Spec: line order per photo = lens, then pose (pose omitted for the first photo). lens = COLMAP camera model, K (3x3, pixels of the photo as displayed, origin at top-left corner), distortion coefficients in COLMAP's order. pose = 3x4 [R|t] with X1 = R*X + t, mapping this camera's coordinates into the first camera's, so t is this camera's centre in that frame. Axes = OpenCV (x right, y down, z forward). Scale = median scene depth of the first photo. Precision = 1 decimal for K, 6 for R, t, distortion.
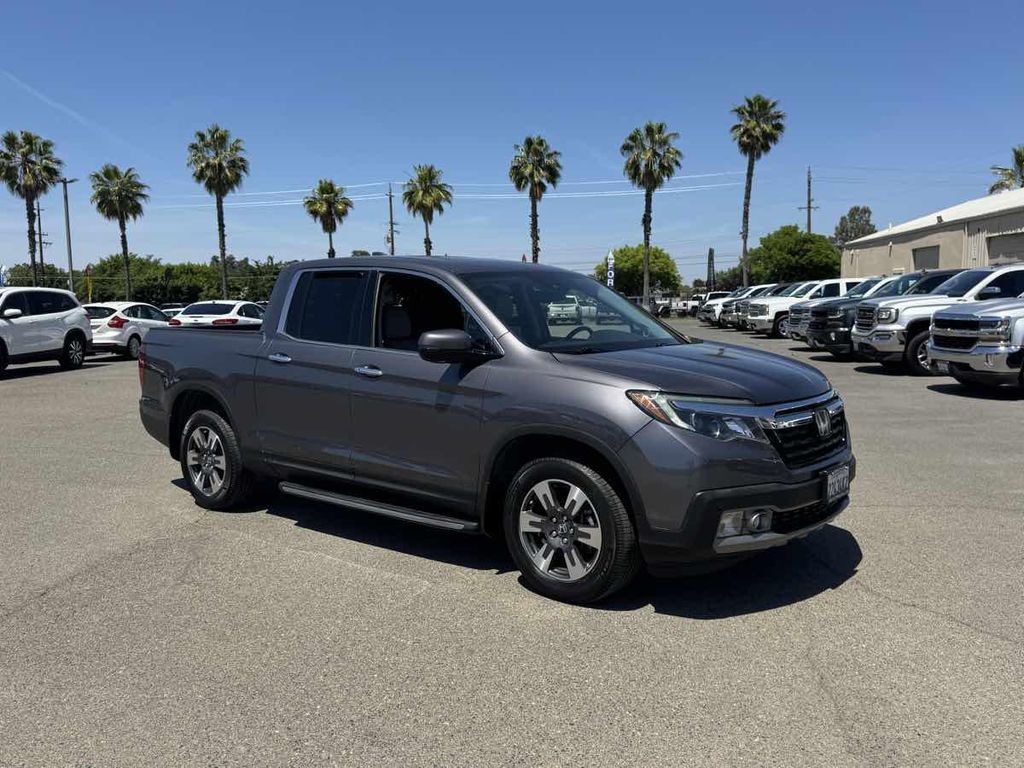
lens RADIAL K [[853.0, 0, 509.9], [0, 853.0, 401.6], [0, 0, 1]] dist [0.108393, -0.177235]
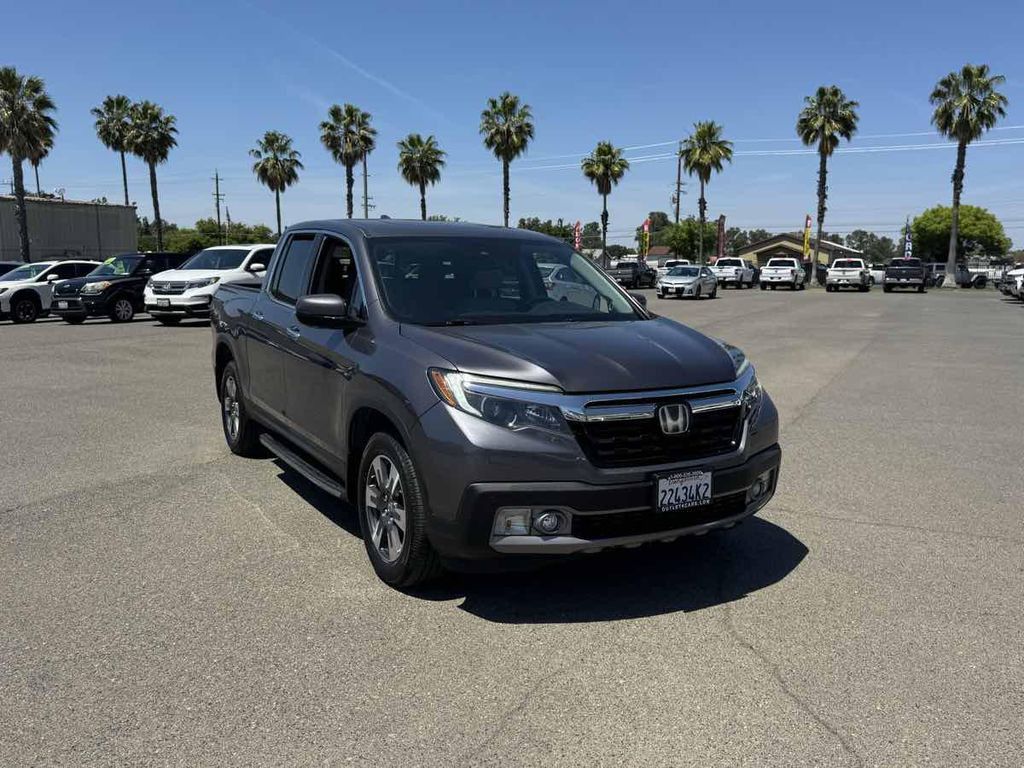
lens RADIAL K [[853.0, 0, 514.5], [0, 853.0, 389.0], [0, 0, 1]] dist [0.108393, -0.177235]
pose [[0.942534, 0.070105, -0.326673, 0.065803], [-0.060428, 0.997383, 0.039692, -0.003967], [0.328601, -0.017671, 0.944304, 0.018712]]
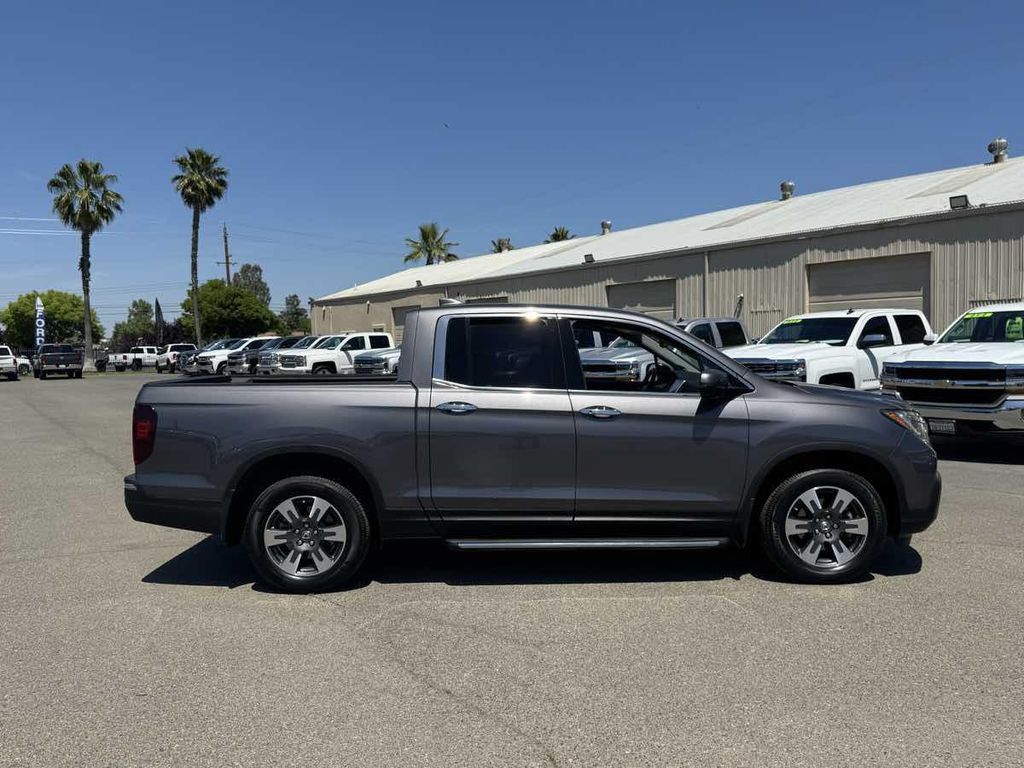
lens RADIAL K [[853.0, 0, 510.6], [0, 853.0, 401.1], [0, 0, 1]] dist [0.108393, -0.177235]
pose [[0.770707, -0.043578, 0.635698, -0.145504], [0.082360, 0.996103, -0.031568, -0.004310], [-0.631845, 0.076686, 0.771292, 0.039360]]
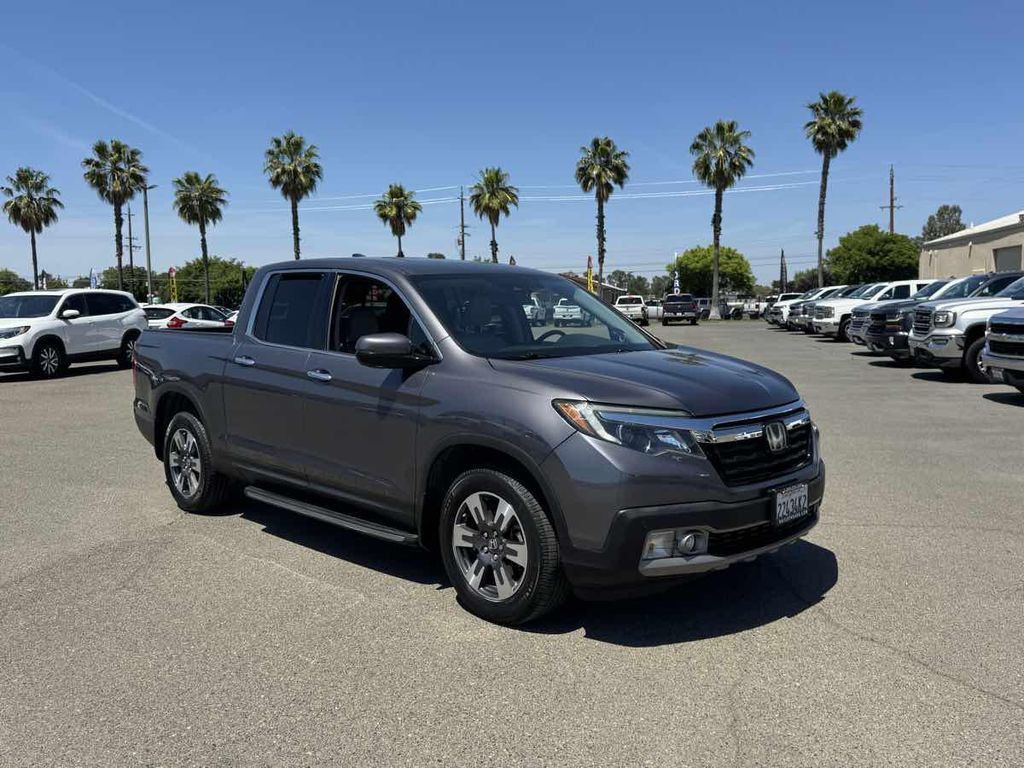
lens RADIAL K [[853.0, 0, 507.3], [0, 853.0, 389.9], [0, 0, 1]] dist [0.108393, -0.177235]
pose [[0.995921, 0.010923, -0.089563, 0.021212], [-0.012280, 0.999818, -0.014606, -0.001151], [0.089387, 0.015646, 0.995874, 0.007259]]
